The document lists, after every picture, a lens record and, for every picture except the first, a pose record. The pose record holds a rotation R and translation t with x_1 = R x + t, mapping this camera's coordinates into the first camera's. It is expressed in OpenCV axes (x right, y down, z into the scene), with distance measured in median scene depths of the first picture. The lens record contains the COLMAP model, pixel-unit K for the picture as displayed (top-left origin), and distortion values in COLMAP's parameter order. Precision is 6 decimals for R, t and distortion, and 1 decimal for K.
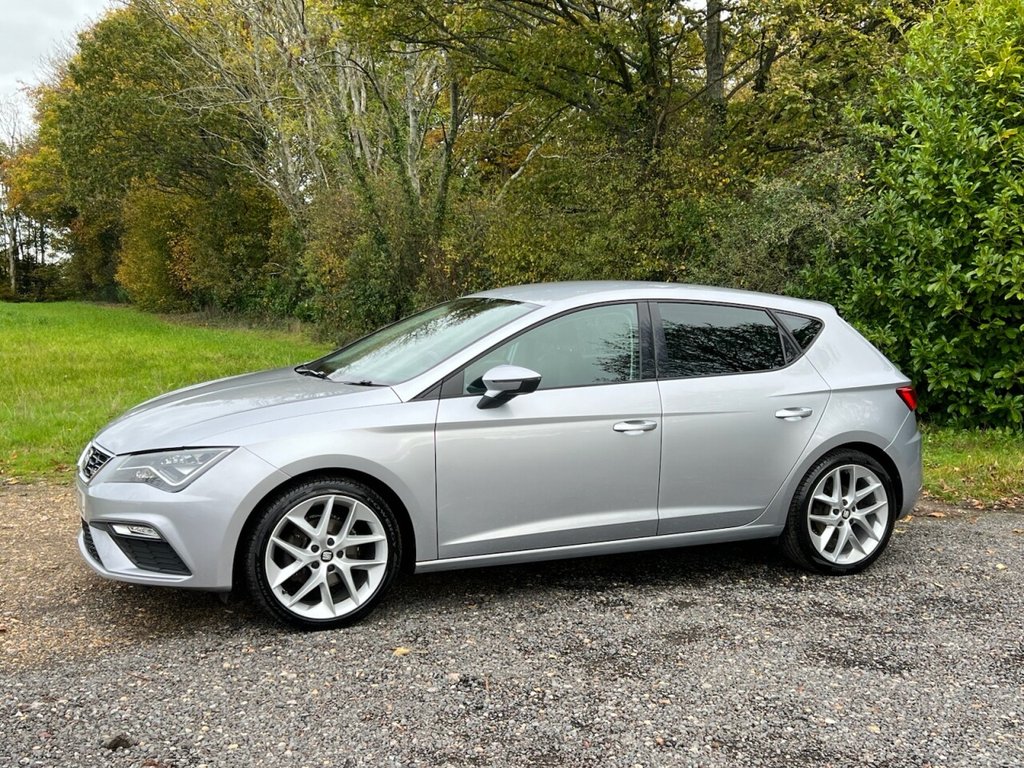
lens RADIAL K [[1091.7, 0, 528.7], [0, 1091.7, 387.0], [0, 0, 1]] dist [0.128332, -0.318486]
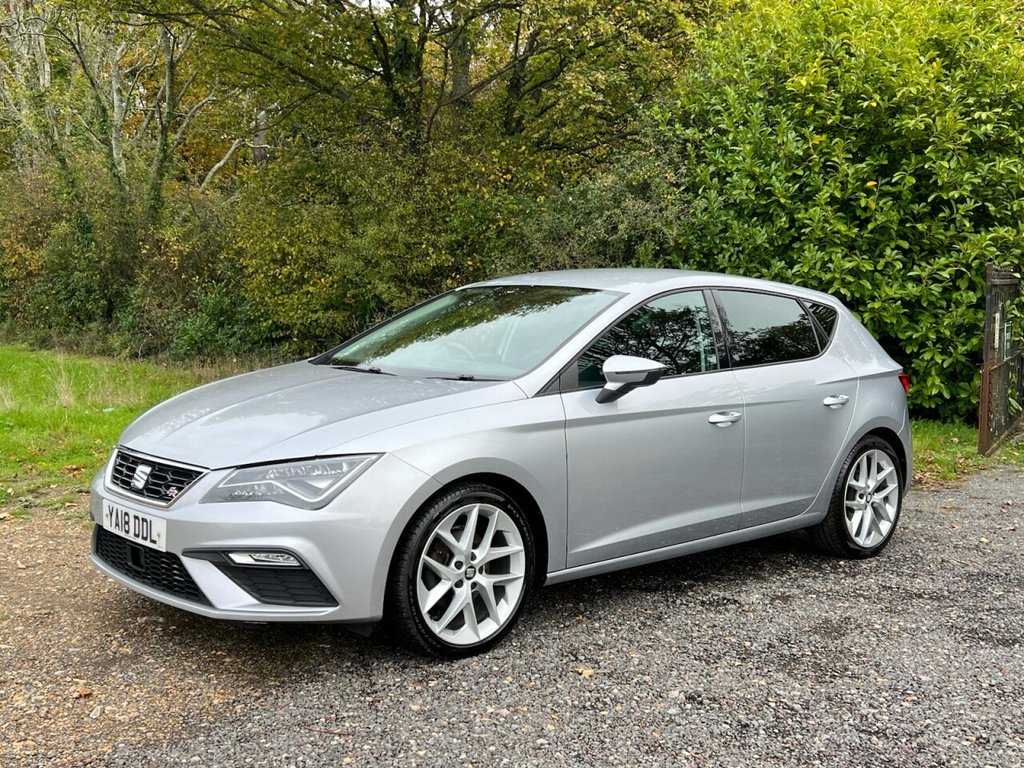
lens RADIAL K [[1091.7, 0, 528.7], [0, 1091.7, 387.0], [0, 0, 1]] dist [0.128332, -0.318486]
pose [[0.956051, -0.021730, 0.292394, -0.164574], [0.021293, 0.999762, 0.004679, 0.000386], [-0.292426, 0.001752, 0.956286, 0.059050]]
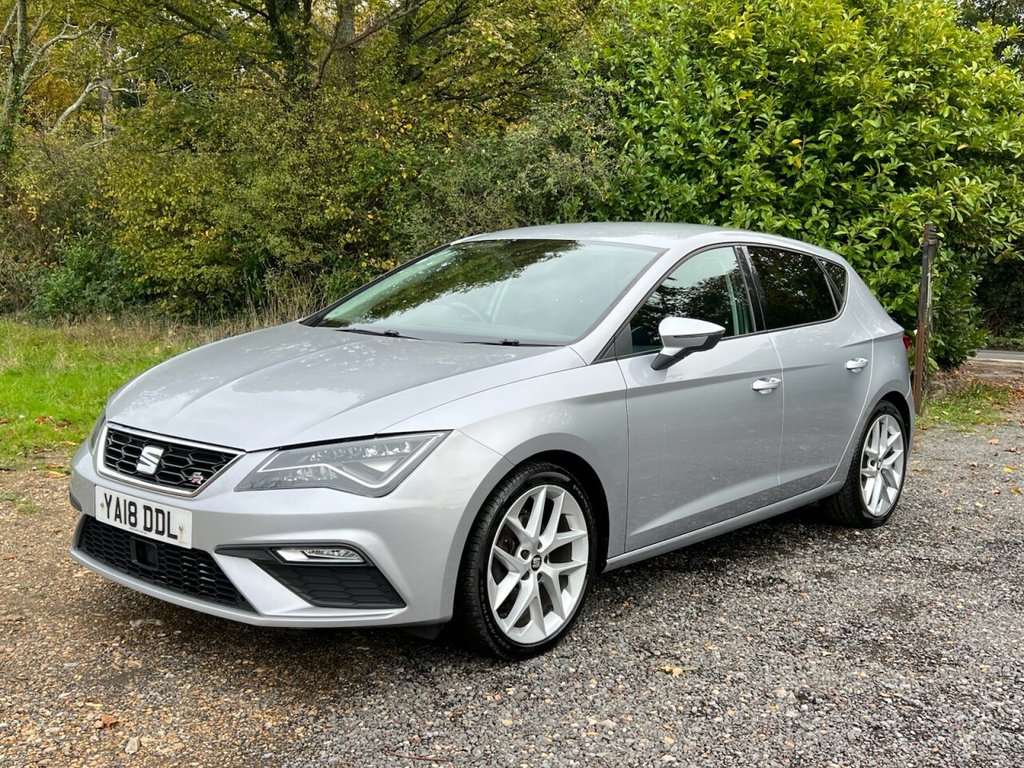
lens RADIAL K [[1094.9, 0, 526.1], [0, 1094.9, 380.3], [0, 0, 1]] dist [0.118624, -0.269545]
pose [[0.911983, -0.036495, 0.408600, -0.211933], [0.022322, 0.998974, 0.039403, -0.003249], [-0.409619, -0.026814, 0.911862, 0.120909]]
